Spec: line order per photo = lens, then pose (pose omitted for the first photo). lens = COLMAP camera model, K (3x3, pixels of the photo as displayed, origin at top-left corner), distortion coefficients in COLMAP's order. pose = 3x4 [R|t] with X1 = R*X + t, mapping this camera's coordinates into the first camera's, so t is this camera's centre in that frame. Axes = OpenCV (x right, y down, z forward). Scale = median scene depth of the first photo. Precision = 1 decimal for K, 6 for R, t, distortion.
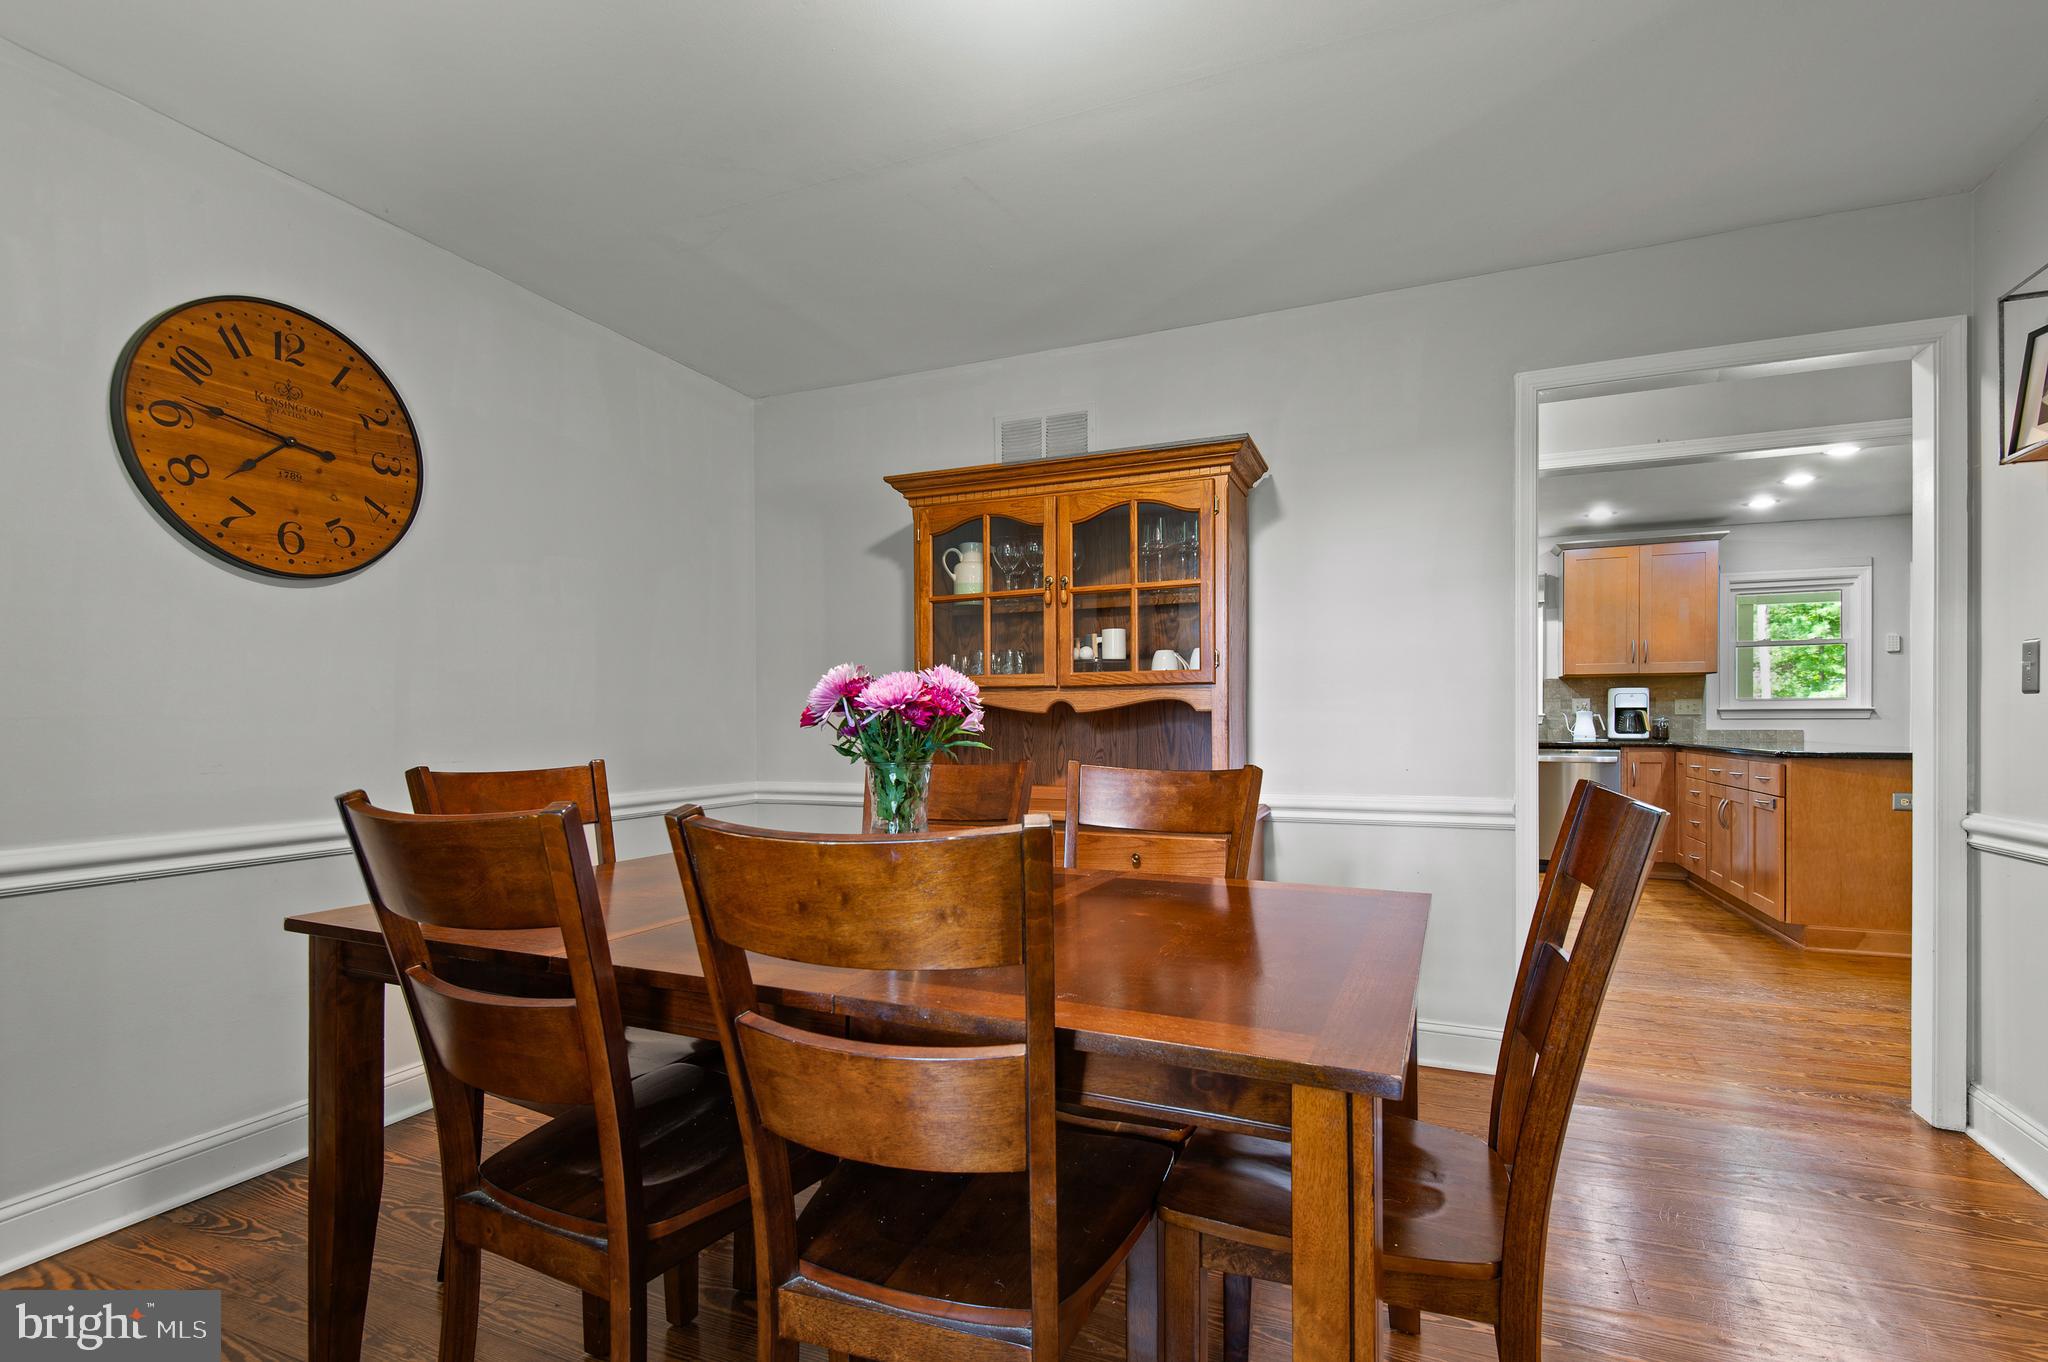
lens RADIAL K [[927.9, 0, 1022.3], [0, 927.9, 706.8], [0, 0, 1]] dist [-0.009675, -0.000061]
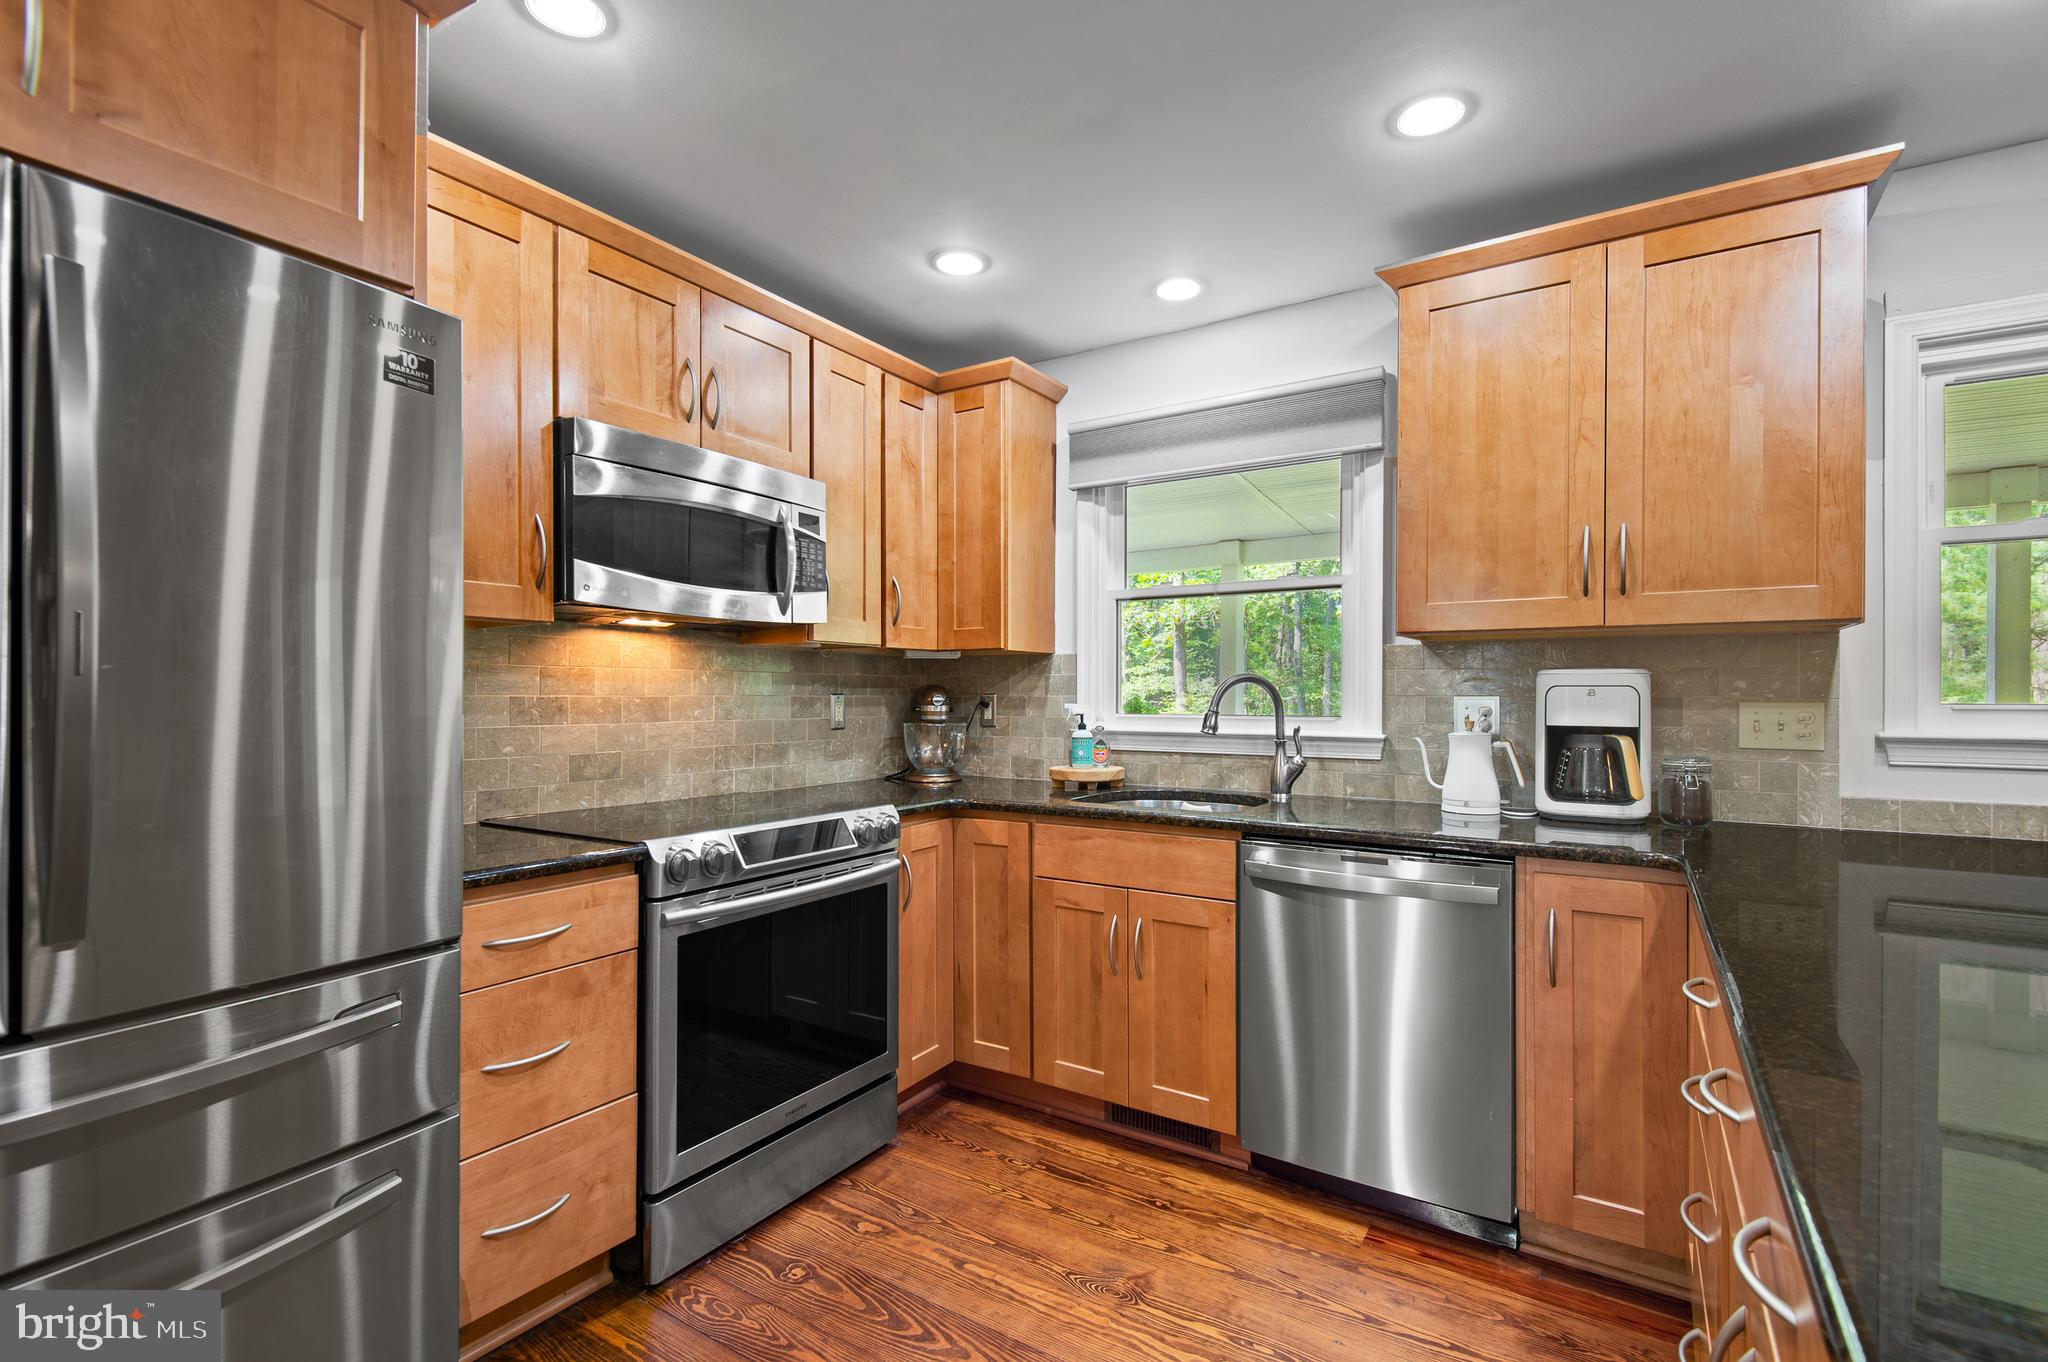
lens RADIAL K [[924.5, 0, 1034.8], [0, 924.5, 687.8], [0, 0, 1]] dist [0.043683, -0.030503]
pose [[0.988190, 0.003650, -0.153190, 0.508552], [-0.002774, 0.999979, 0.005931, -0.015176], [0.153209, -0.005436, 0.988179, 0.625168]]
